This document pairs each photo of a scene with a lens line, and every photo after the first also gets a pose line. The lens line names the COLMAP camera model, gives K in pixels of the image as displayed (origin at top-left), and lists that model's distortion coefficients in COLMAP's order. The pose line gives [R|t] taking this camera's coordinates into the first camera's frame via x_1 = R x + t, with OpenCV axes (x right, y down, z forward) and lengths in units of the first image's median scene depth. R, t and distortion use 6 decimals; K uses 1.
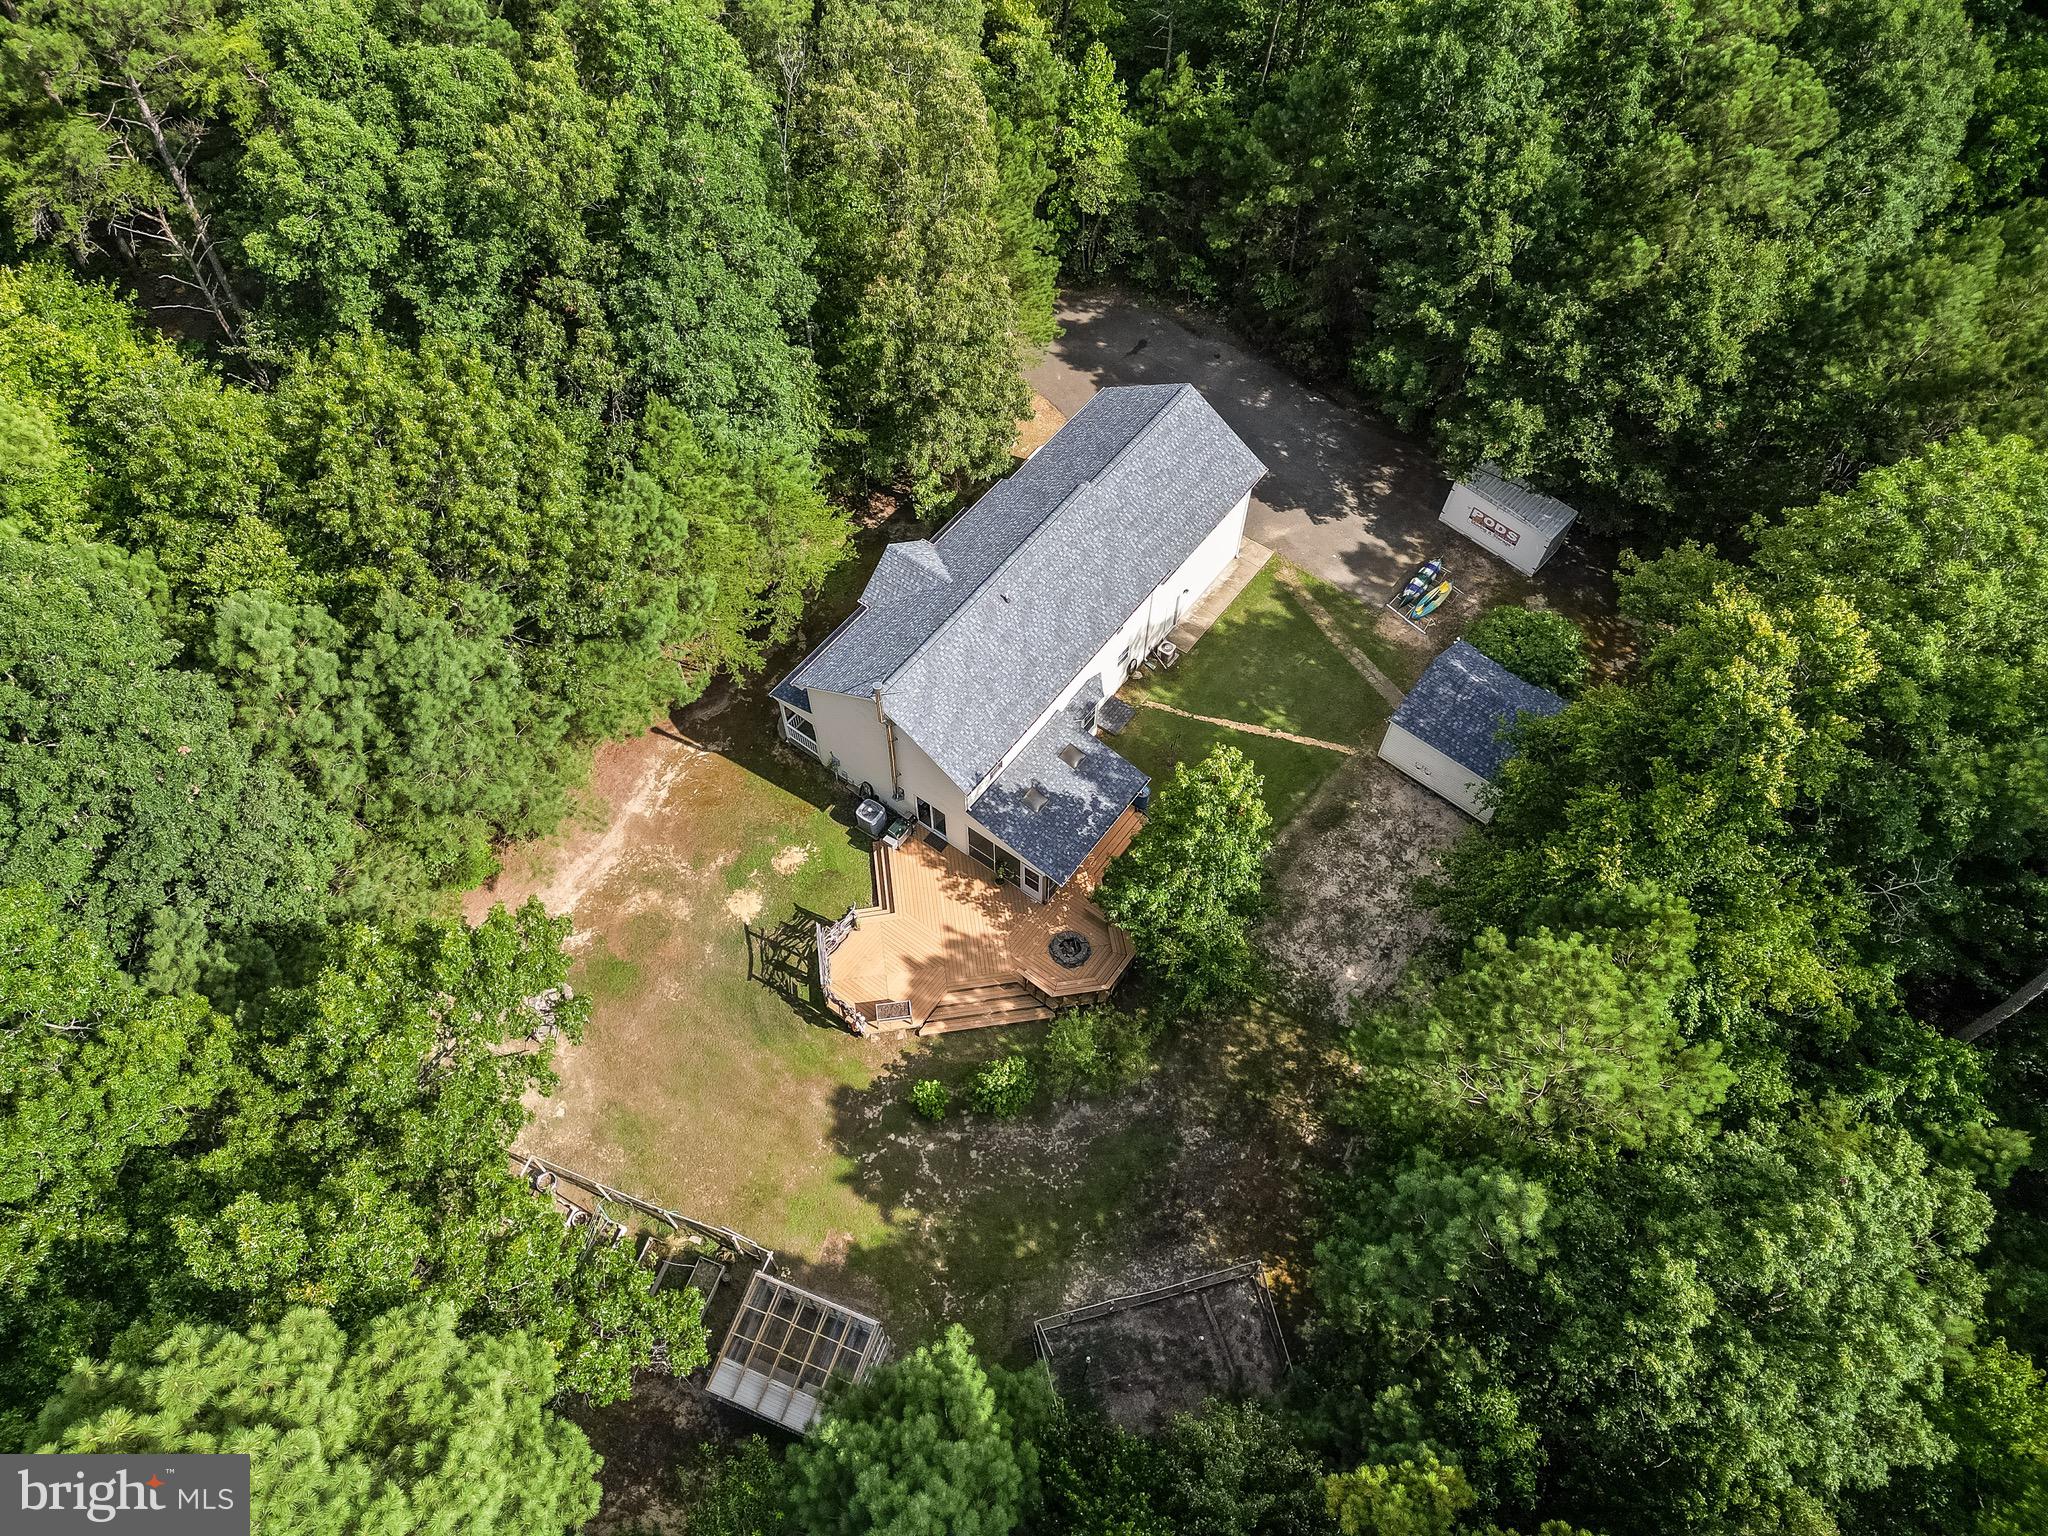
lens RADIAL K [[1422.7, 0, 1003.6], [0, 1422.7, 780.2], [0, 0, 1]] dist [0.046569, -0.022596]
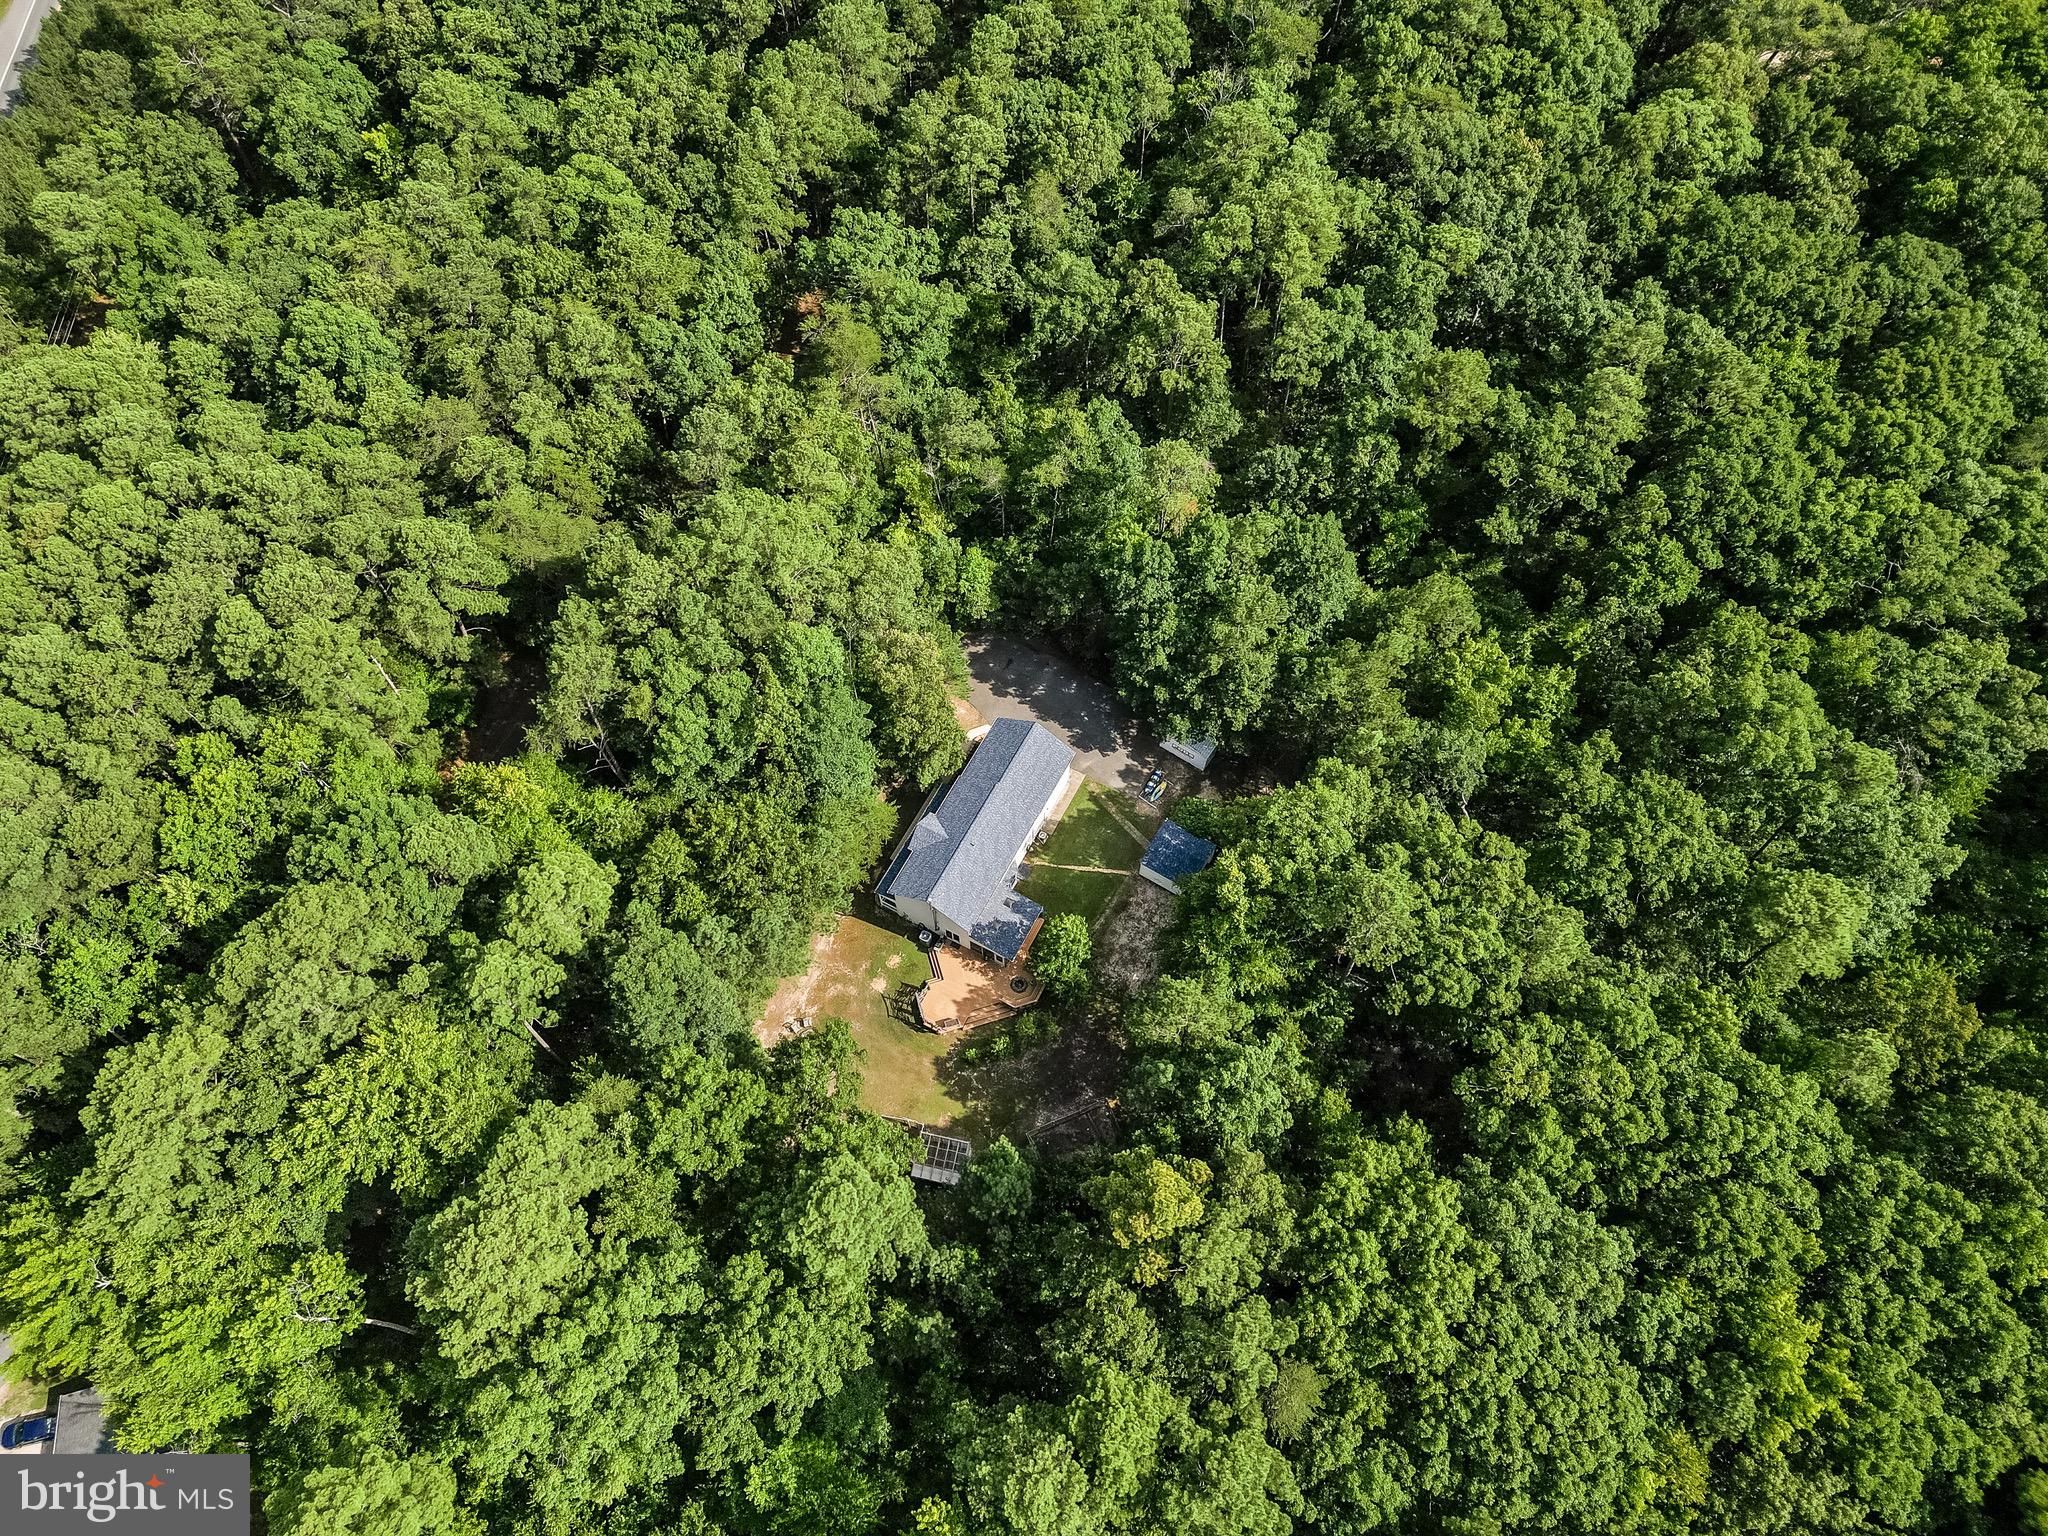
lens RADIAL K [[1422.7, 0, 1016.2], [0, 1422.7, 763.7], [0, 0, 1]] dist [0.046569, -0.022596]
pose [[0.987917, -0.141395, 0.063456, -0.056830], [0.135723, 0.986987, 0.086229, -0.446670], [-0.074823, -0.076575, 0.994252, -1.329619]]
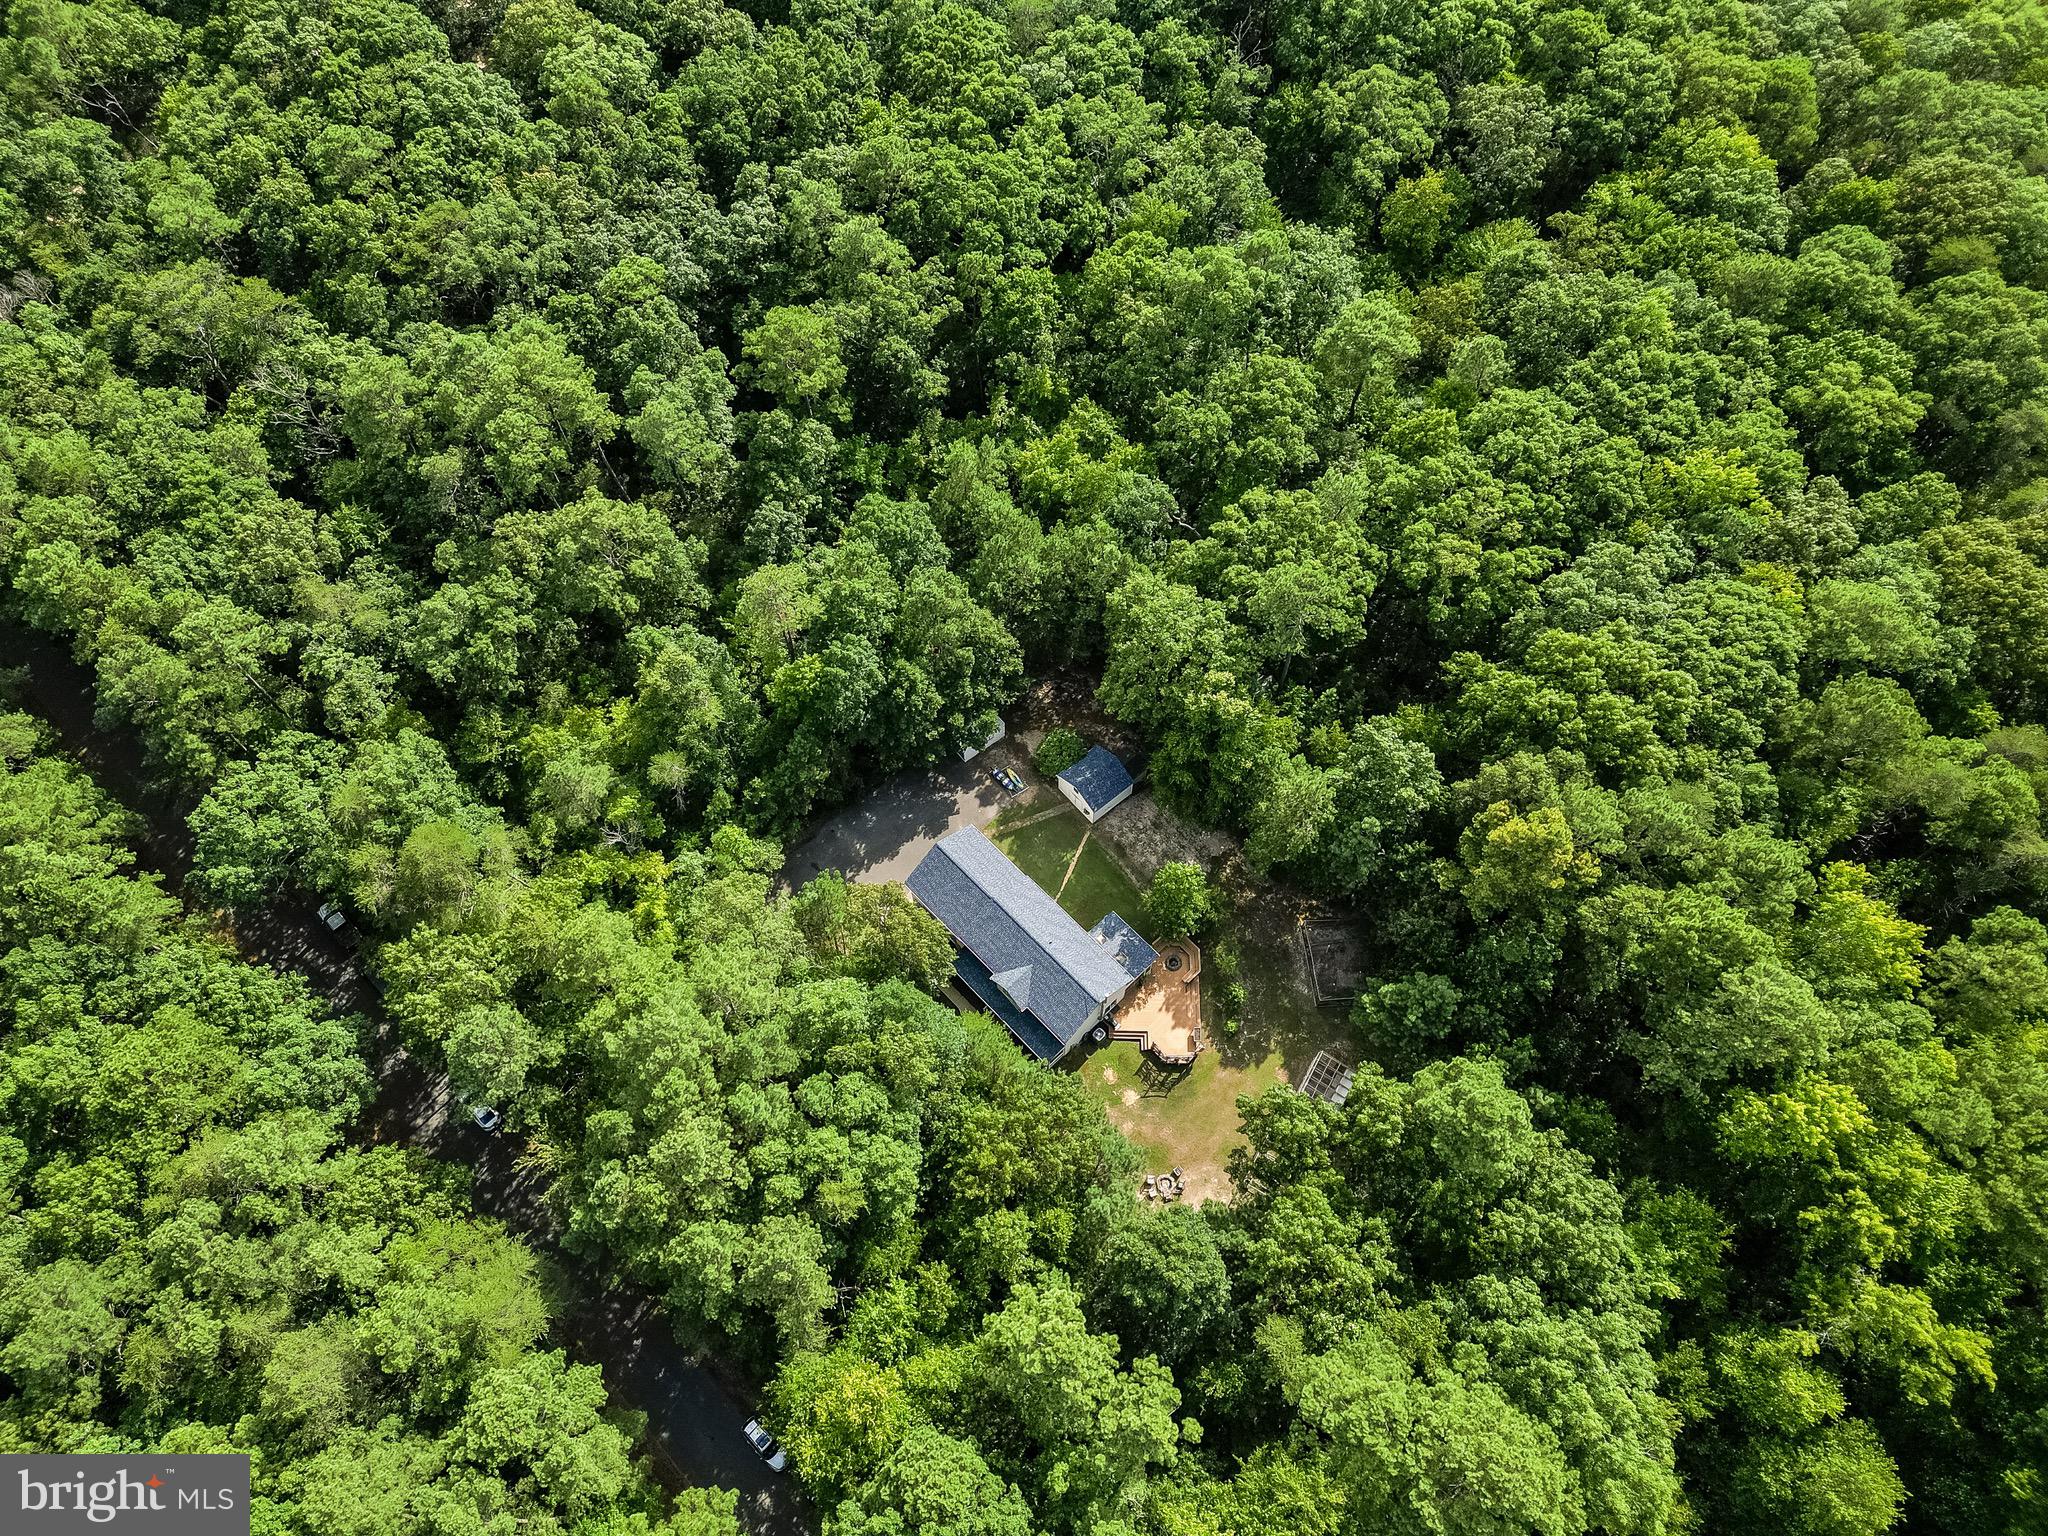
lens RADIAL K [[1422.7, 0, 1016.4], [0, 1422.7, 760.4], [0, 0, 1]] dist [0.046569, -0.022596]
pose [[0.165368, -0.883143, 0.438990, -0.743307], [0.834021, 0.362794, 0.415679, -1.215201], [-0.526367, 0.297387, 0.796555, -0.885813]]
